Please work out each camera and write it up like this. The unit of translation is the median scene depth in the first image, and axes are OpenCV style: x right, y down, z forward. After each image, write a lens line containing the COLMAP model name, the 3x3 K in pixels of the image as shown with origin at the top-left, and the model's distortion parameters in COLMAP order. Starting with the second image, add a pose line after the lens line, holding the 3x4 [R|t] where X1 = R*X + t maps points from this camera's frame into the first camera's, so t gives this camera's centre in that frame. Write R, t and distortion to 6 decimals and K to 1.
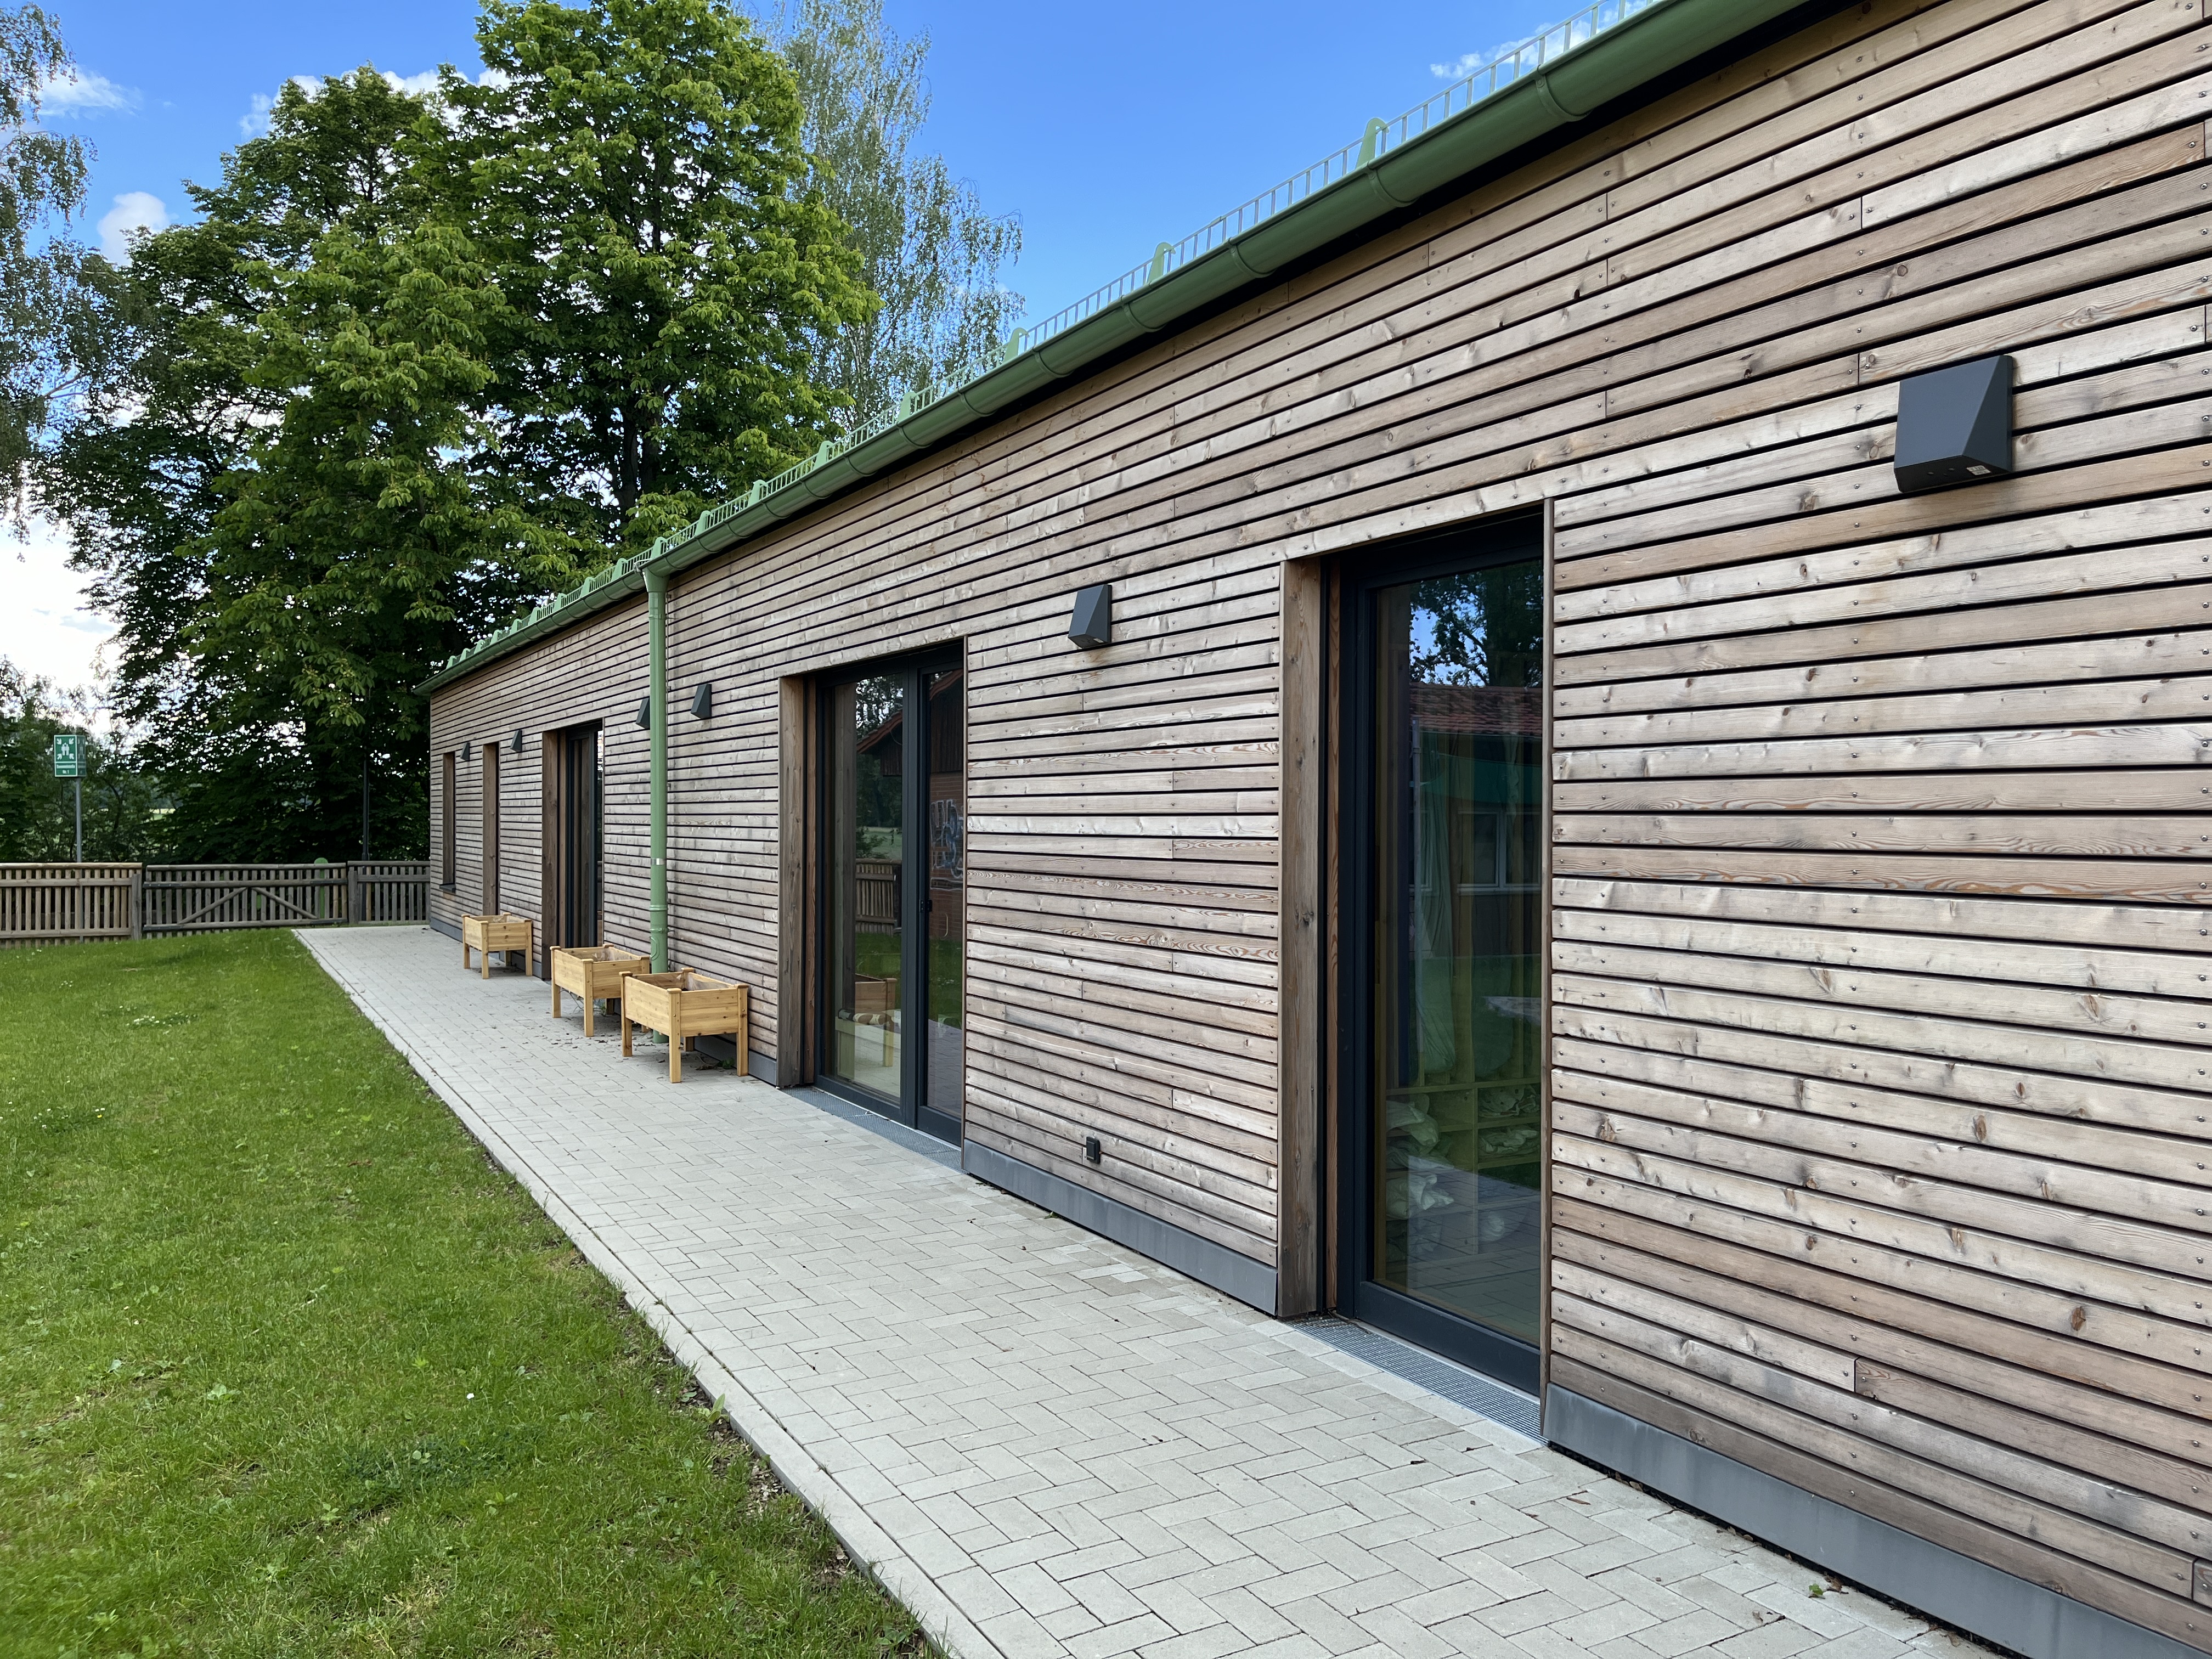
lens RADIAL K [[1661.7, 0, 1101.9], [0, 1661.7, 829.2], [0, 0, 1]] dist [0.015026, -0.026008]
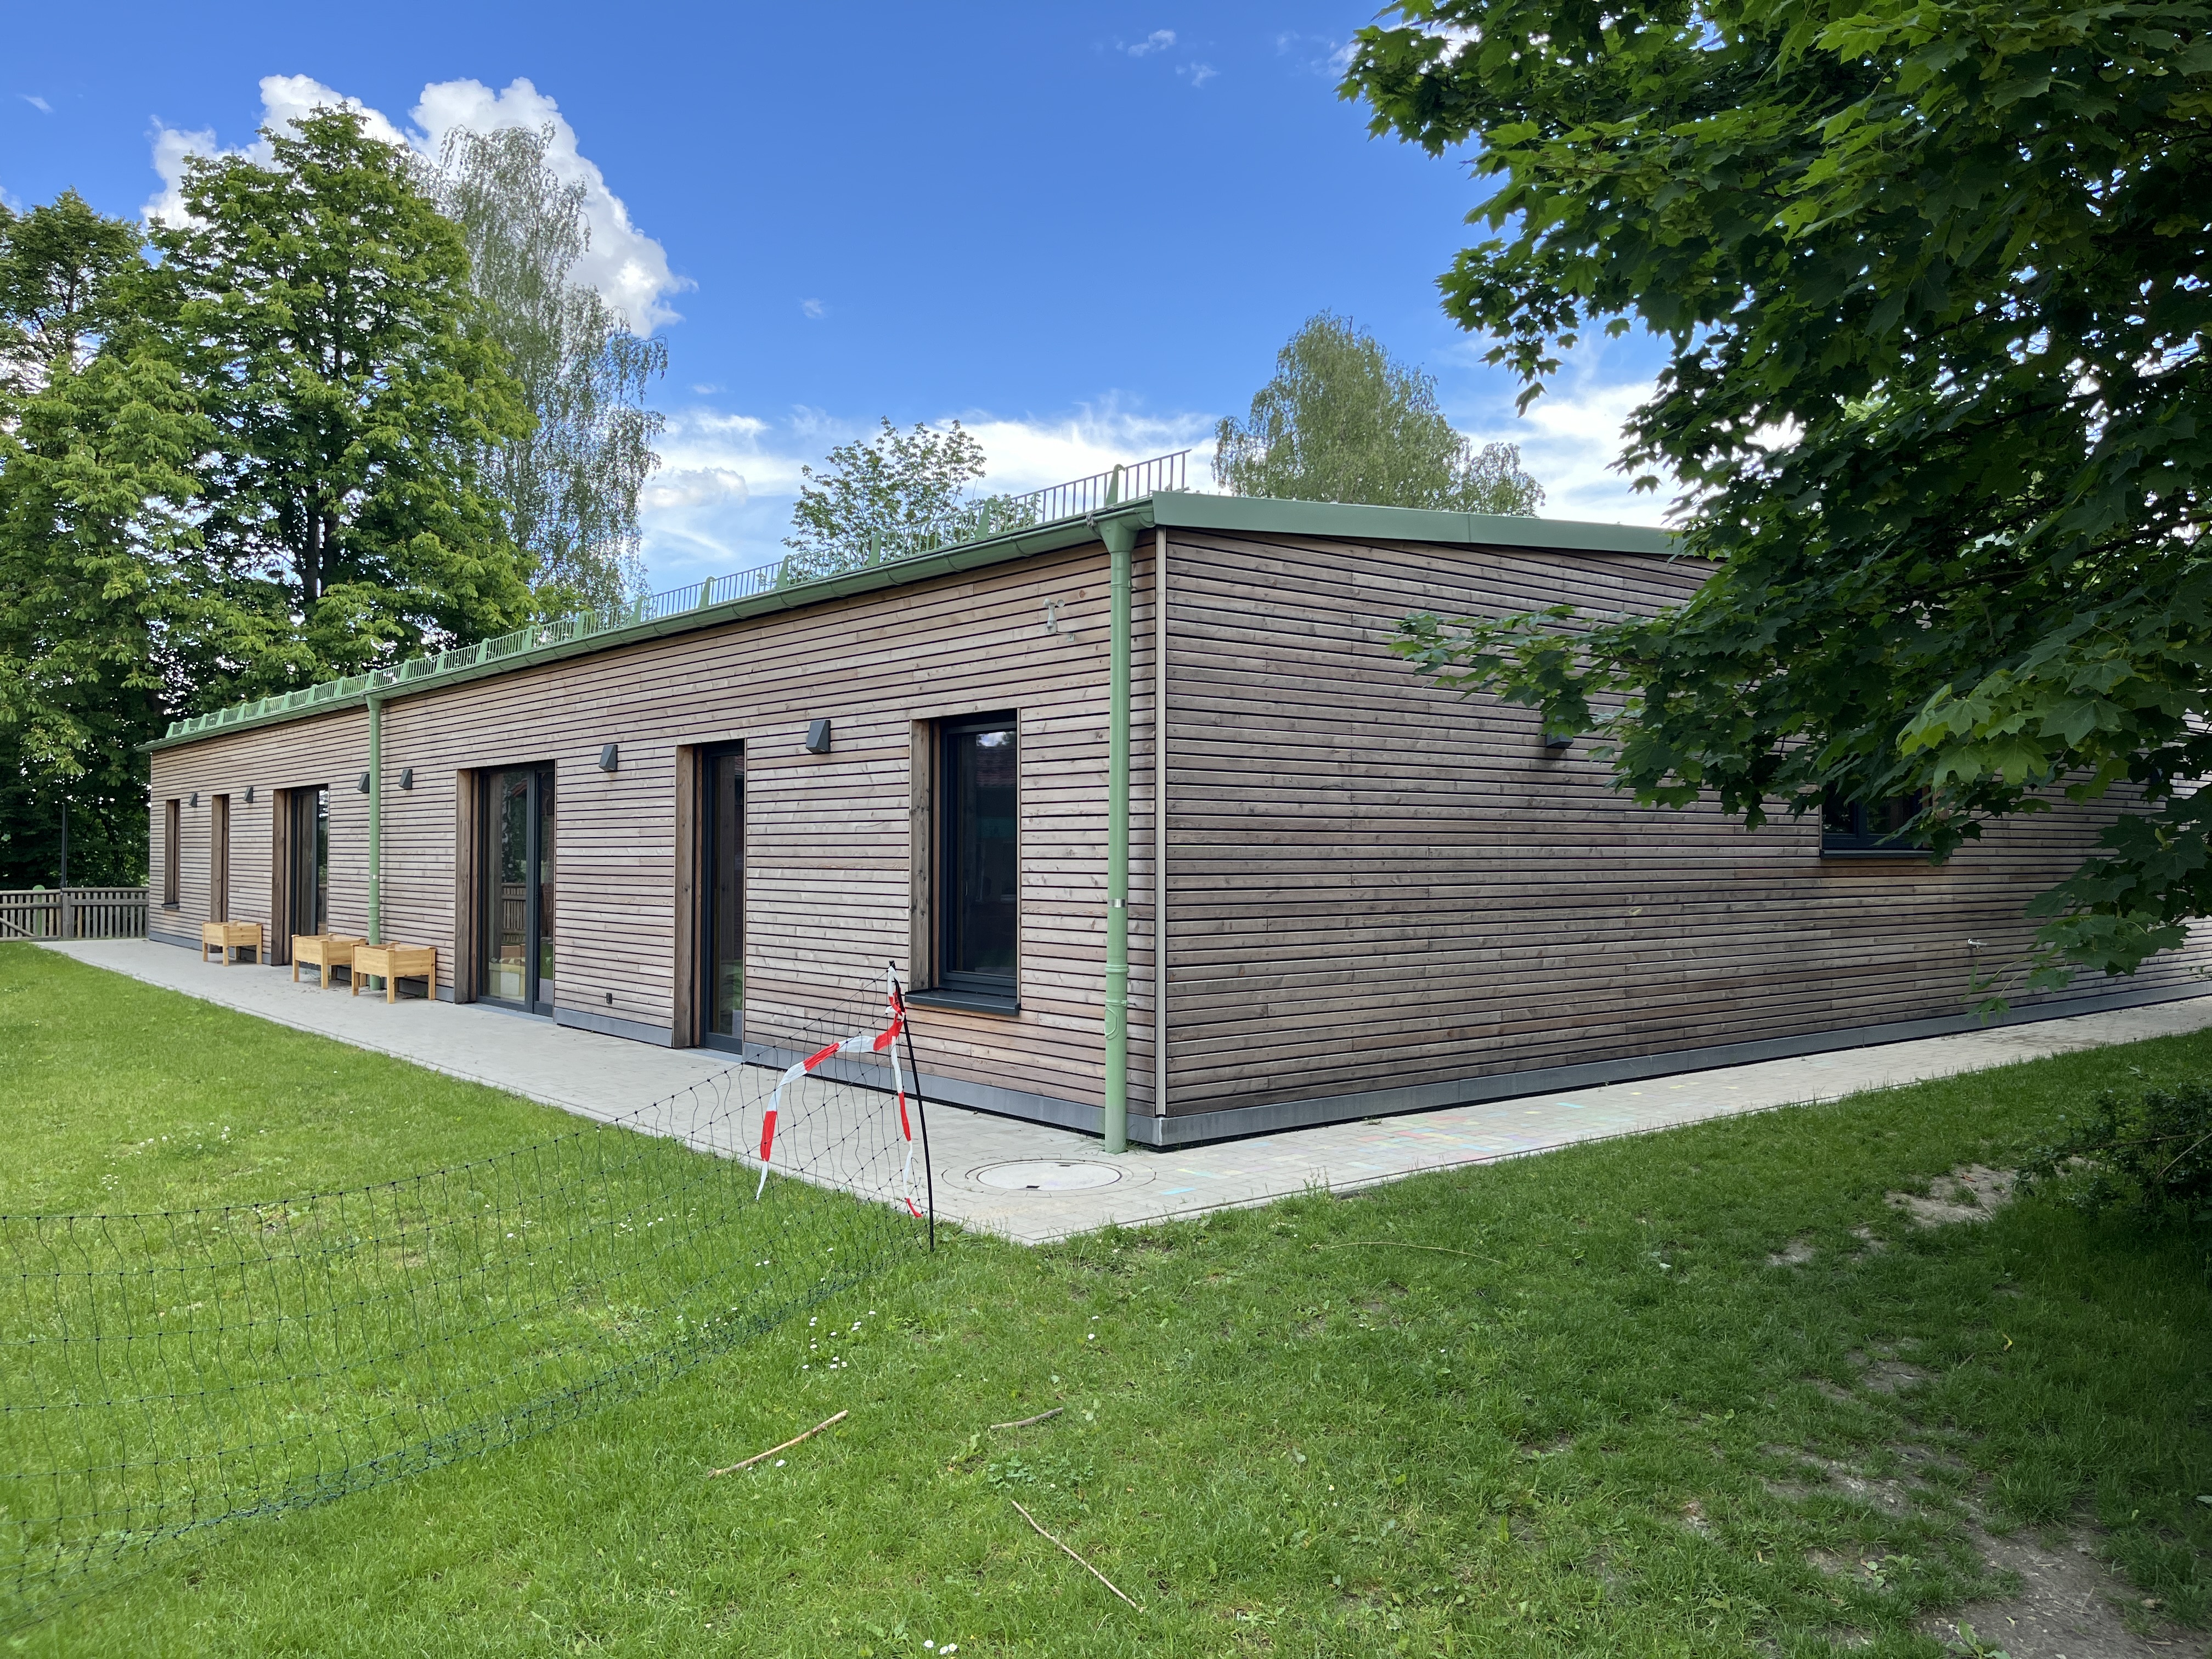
lens RADIAL K [[1661.7, 0, 1121.6], [0, 1661.7, 831.5], [0, 0, 1]] dist [0.015026, -0.026008]
pose [[0.980506, 0.002128, 0.196479, 0.109009], [0.001814, 0.999801, -0.019882, 0.007751], [-0.196482, 0.019850, 0.980306, -0.626868]]
